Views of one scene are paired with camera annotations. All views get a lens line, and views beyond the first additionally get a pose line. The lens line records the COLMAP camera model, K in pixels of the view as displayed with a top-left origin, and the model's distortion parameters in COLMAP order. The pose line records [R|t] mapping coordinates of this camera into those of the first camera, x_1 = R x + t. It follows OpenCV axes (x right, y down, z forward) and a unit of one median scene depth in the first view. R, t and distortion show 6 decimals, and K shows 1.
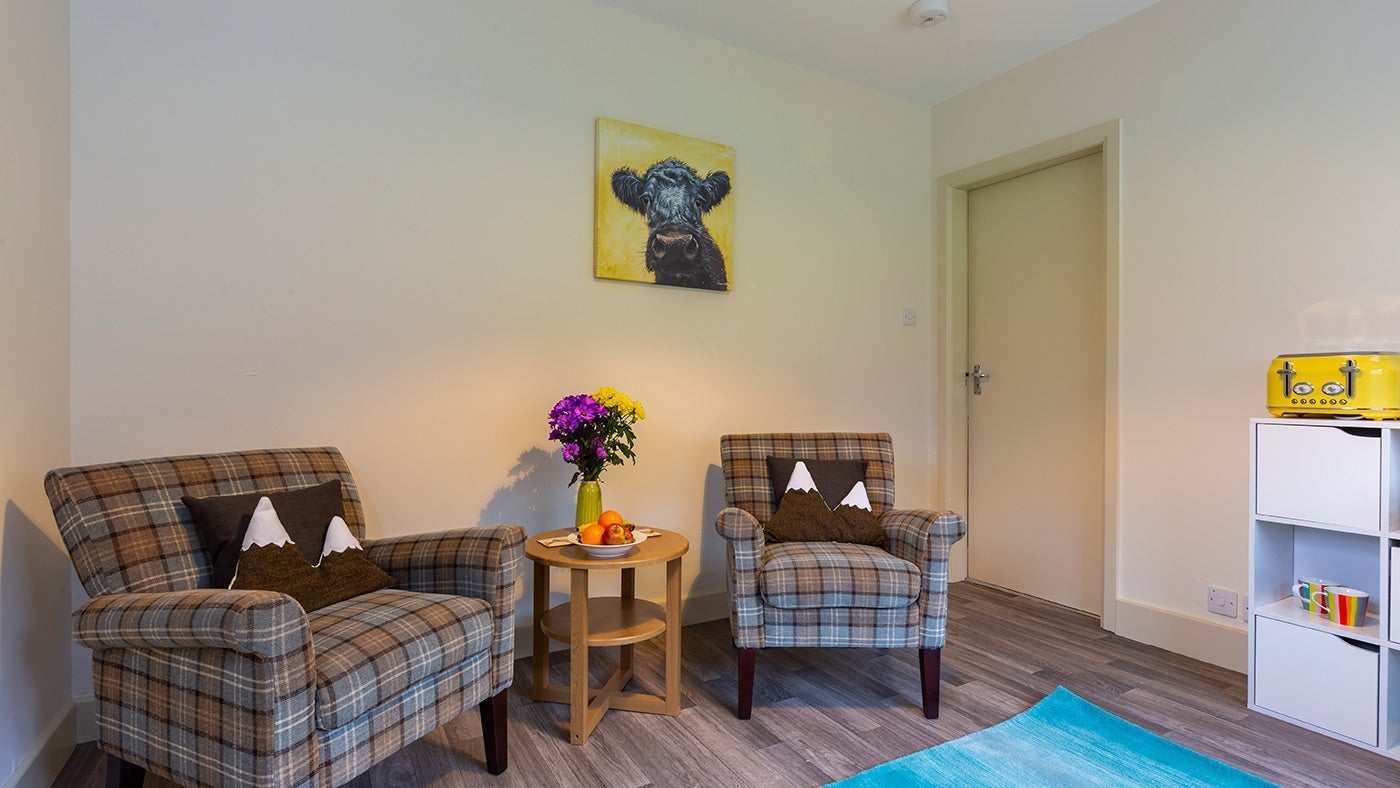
lens RADIAL K [[686.8, 0, 700.0], [0, 686.8, 394.0], [0, 0, 1]] dist [0.000792, 0.000318]
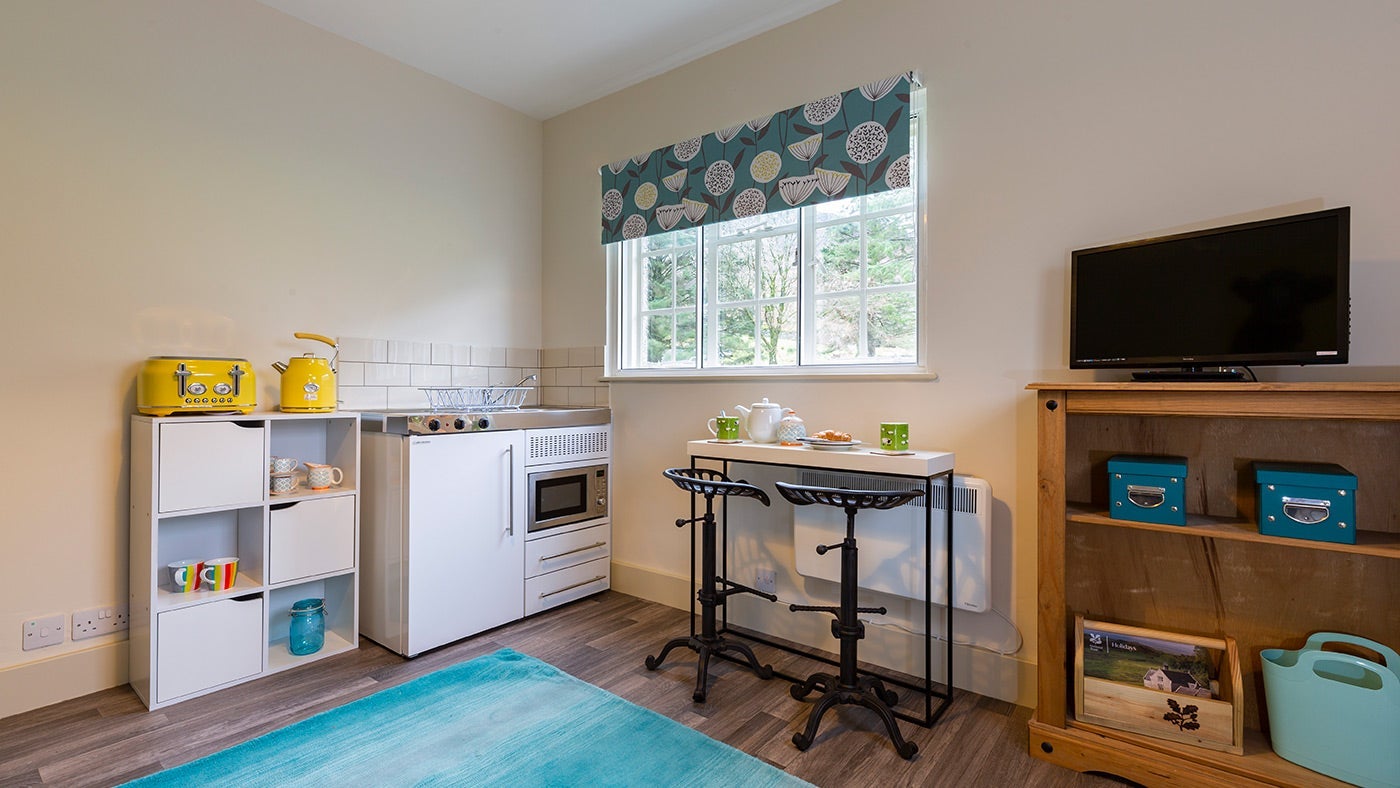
lens RADIAL K [[640.1, 0, 700.0], [0, 640.1, 394.0], [0, 0, 1]] dist [0.001005, 0.000234]
pose [[-0.387355, -0.010453, 0.921871, -0.383309], [0.004404, 0.999903, 0.013188, -0.009619], [-0.921920, 0.009168, -0.387271, 0.668568]]
